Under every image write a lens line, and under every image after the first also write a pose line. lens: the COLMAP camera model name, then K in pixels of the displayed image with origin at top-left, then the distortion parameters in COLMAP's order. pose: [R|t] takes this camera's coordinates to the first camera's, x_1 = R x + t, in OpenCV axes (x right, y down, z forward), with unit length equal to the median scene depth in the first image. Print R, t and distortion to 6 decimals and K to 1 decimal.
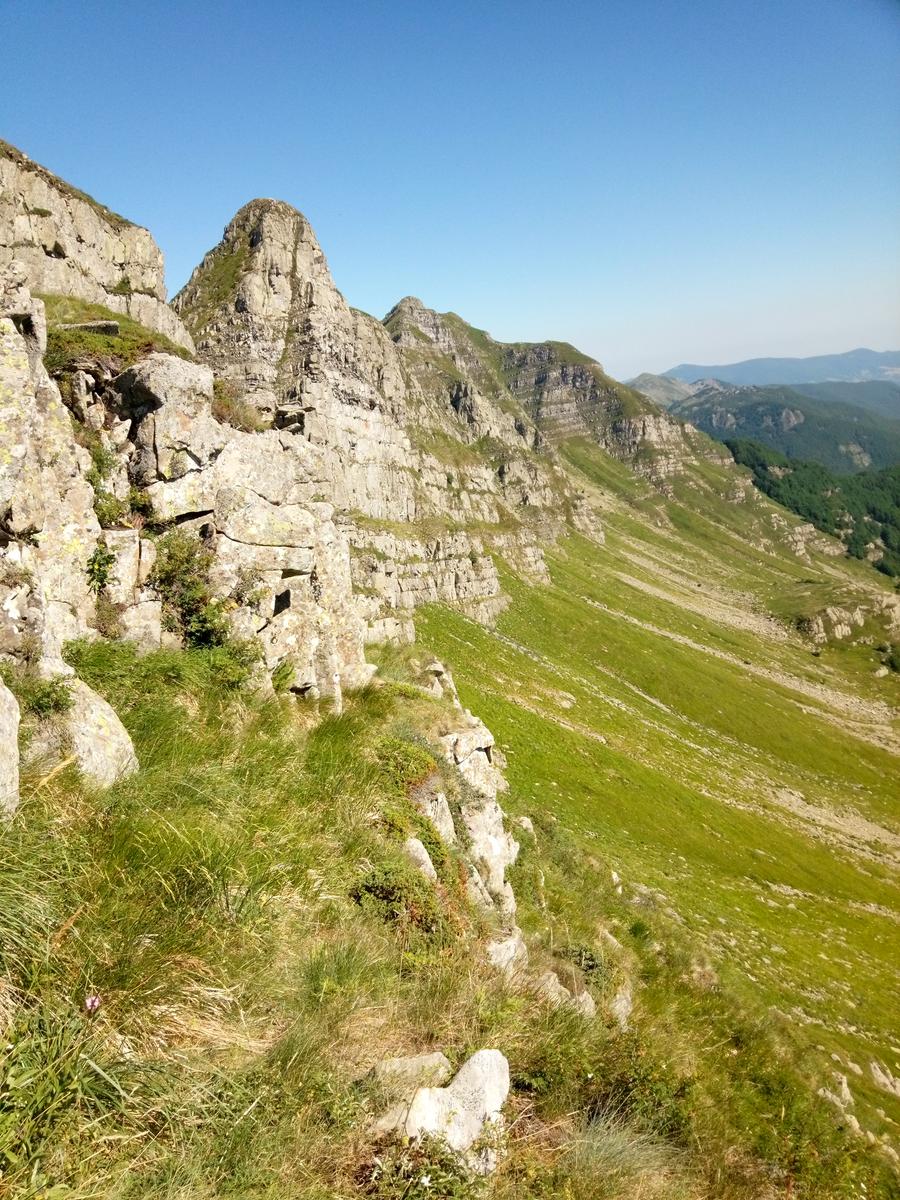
lens RADIAL K [[909.3, 0, 453.9], [0, 909.3, 602.5], [0, 0, 1]] dist [0.033429, -0.015403]
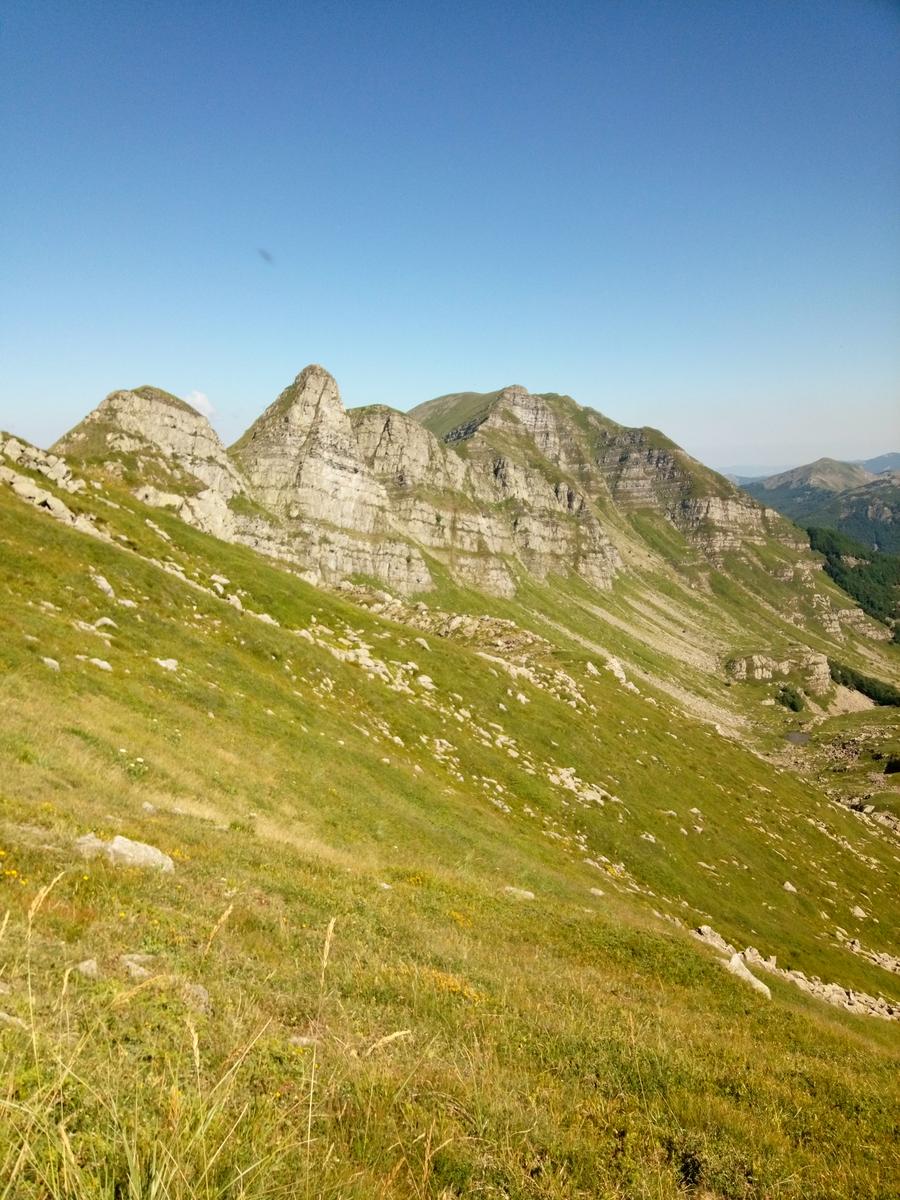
lens RADIAL K [[909.3, 0, 447.8], [0, 909.3, 598.0], [0, 0, 1]] dist [0.033429, -0.015403]
pose [[0.970839, 0.133127, -0.199369, 0.138129], [-0.145087, 0.988322, -0.046567, 0.029742], [0.190841, 0.074135, 0.978817, -0.221468]]
